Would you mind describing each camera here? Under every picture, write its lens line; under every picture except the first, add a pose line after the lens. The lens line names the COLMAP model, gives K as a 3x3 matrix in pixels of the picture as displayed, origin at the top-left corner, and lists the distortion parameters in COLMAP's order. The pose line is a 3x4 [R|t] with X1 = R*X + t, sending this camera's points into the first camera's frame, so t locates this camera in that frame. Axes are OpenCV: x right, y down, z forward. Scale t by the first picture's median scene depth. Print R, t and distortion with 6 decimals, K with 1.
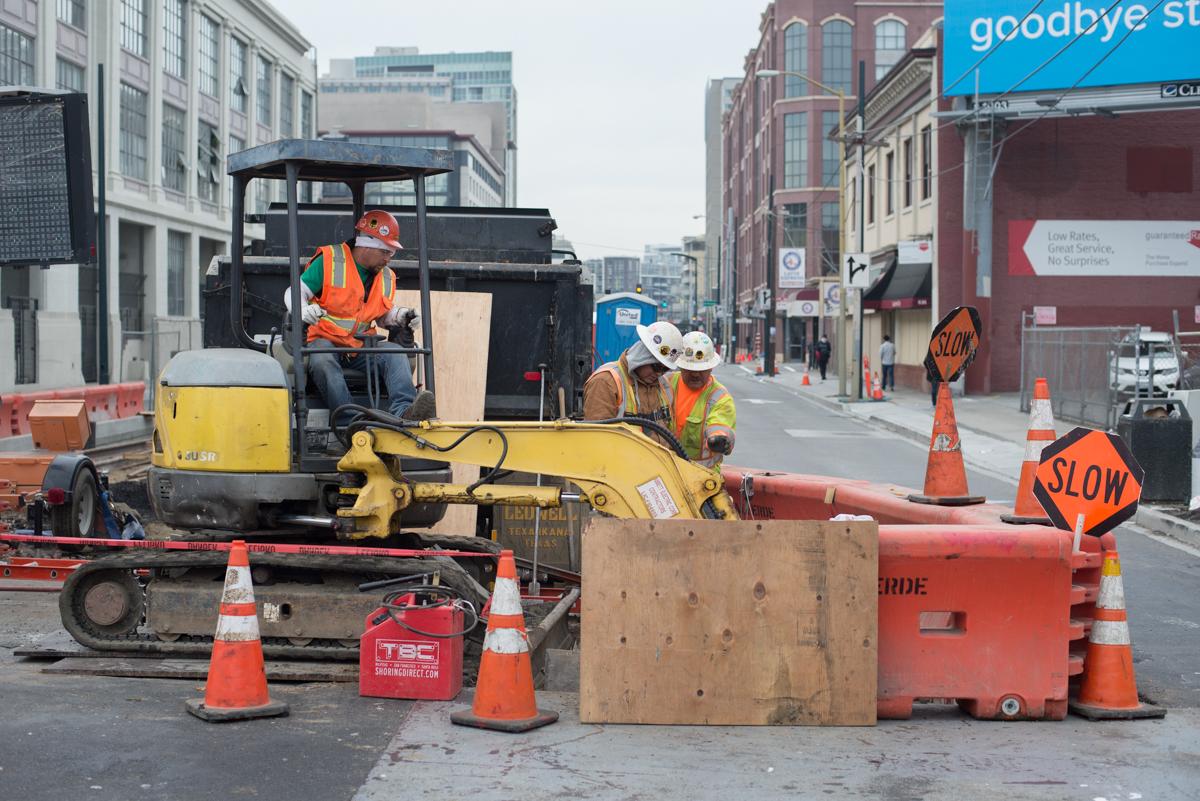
lens RADIAL K [[1658.9, 0, 600.0], [0, 1658.9, 400.5], [0, 0, 1]] dist [-0.105091, -0.006254]
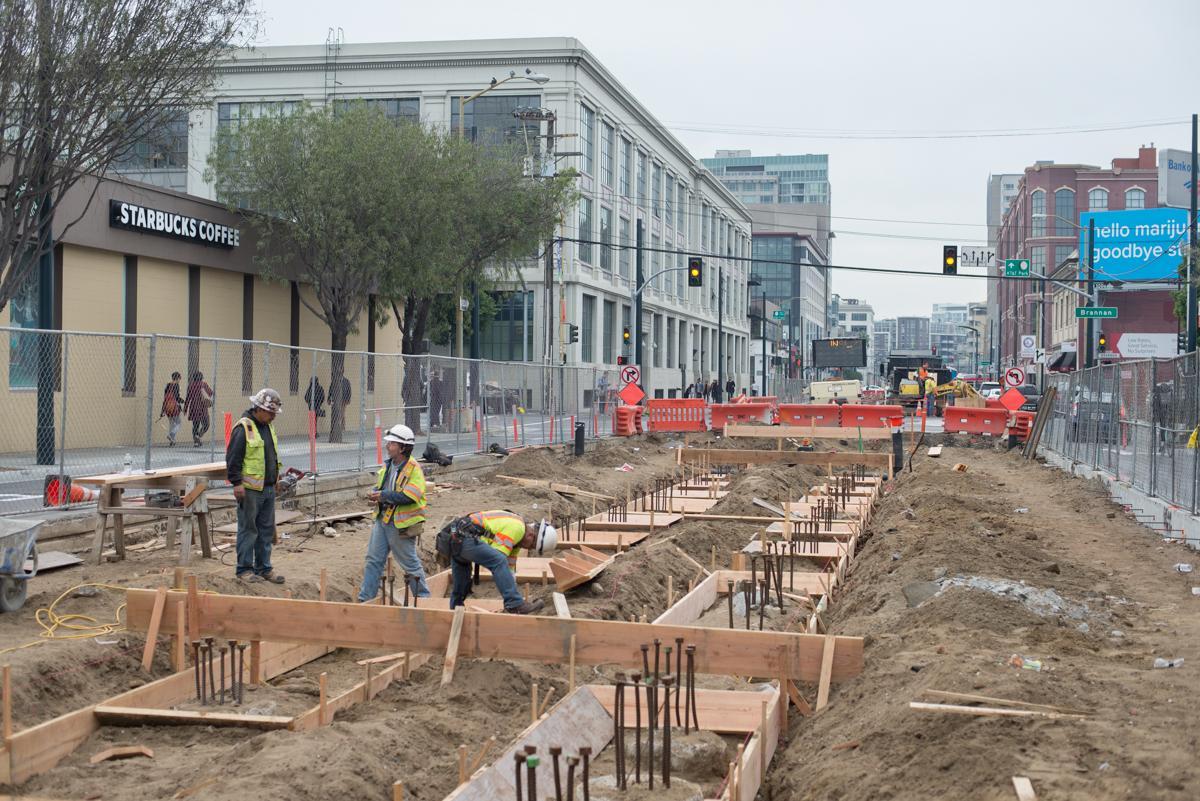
lens RADIAL K [[1658.9, 0, 600.0], [0, 1658.9, 400.5], [0, 0, 1]] dist [-0.105091, -0.006254]
pose [[0.985653, 0.009872, -0.168496, -0.011501], [-0.014980, 0.999465, -0.029068, 0.010686], [0.168119, 0.031175, 0.985274, -0.238635]]
